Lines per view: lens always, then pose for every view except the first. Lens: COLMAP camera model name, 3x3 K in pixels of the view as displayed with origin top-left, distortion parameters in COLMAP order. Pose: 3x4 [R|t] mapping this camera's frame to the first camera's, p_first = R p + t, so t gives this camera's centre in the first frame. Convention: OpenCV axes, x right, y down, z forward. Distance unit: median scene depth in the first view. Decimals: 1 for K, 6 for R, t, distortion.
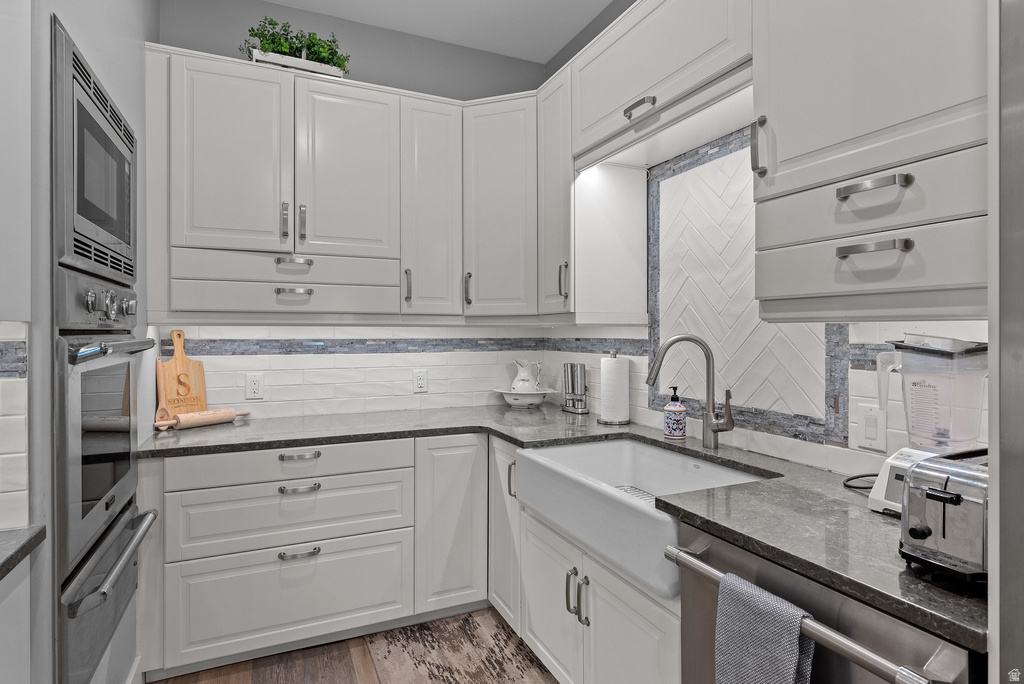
lens RADIAL K [[540.4, 0, 512.0], [0, 540.4, 342.0], [0, 0, 1]] dist [0.003499, 0.000646]
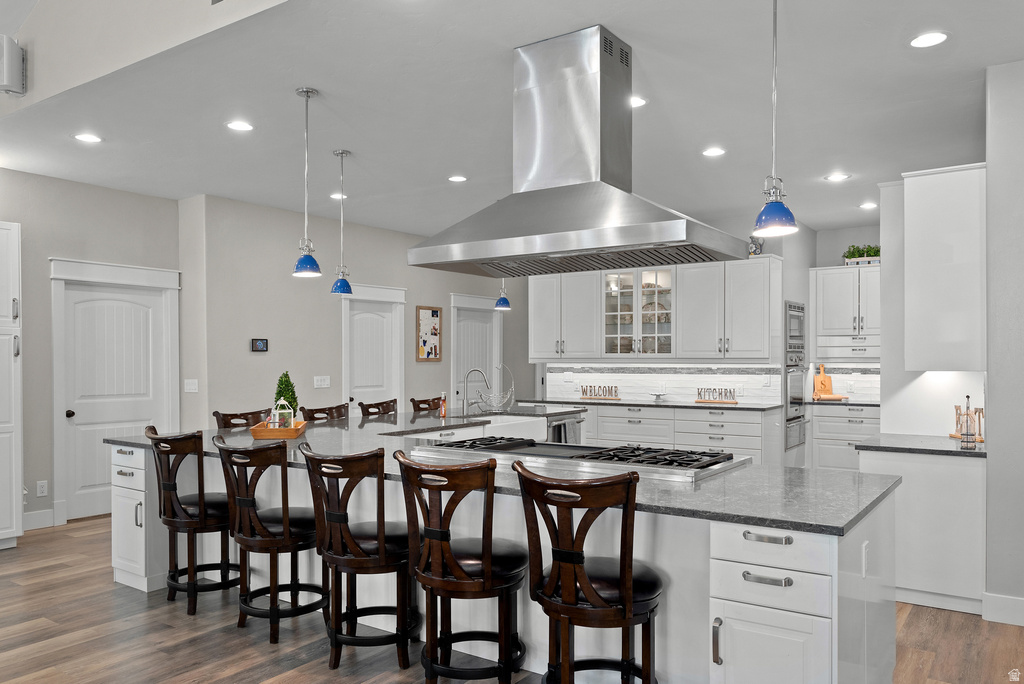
lens RADIAL K [[739.8, 0, 512.0], [0, 739.8, 342.0], [0, 0, 1]] dist [0.001856, 0.000471]
pose [[0.500003, -0.018976, -0.865816, 1.821298], [-0.013091, 0.999480, -0.029465, -0.003710], [0.865925, 0.026067, 0.499495, -2.200204]]
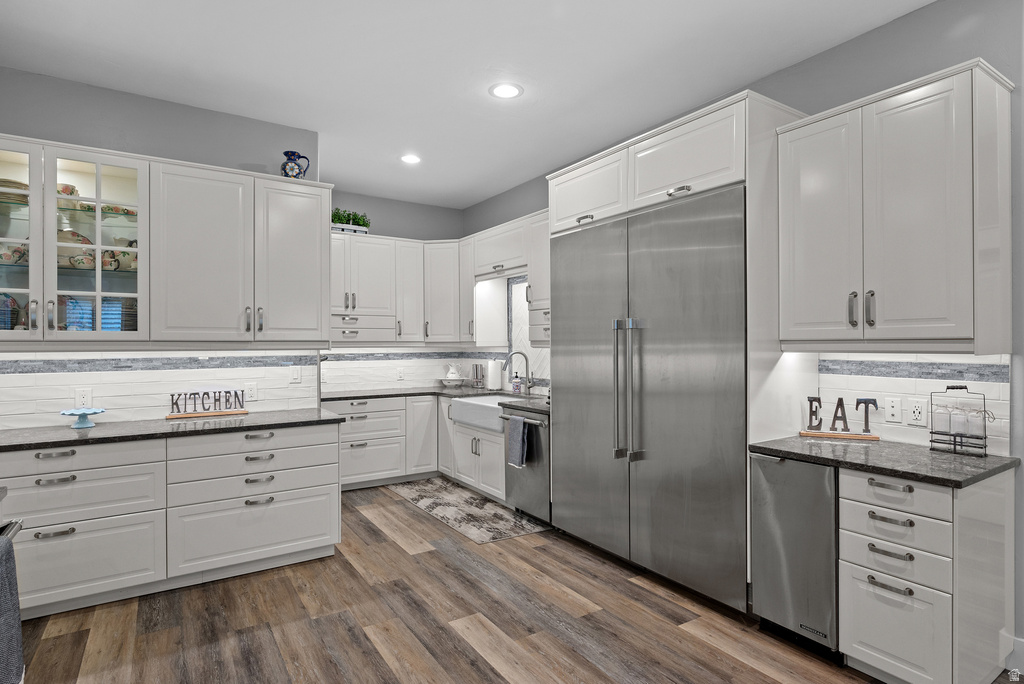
lens RADIAL K [[540.4, 0, 512.0], [0, 540.4, 342.0], [0, 0, 1]] dist [0.003499, 0.000646]
pose [[0.988361, -0.003560, 0.152085, -0.080669], [0.006633, 0.999784, -0.019702, -0.004985], [-0.151982, 0.020482, 0.988171, -1.266212]]
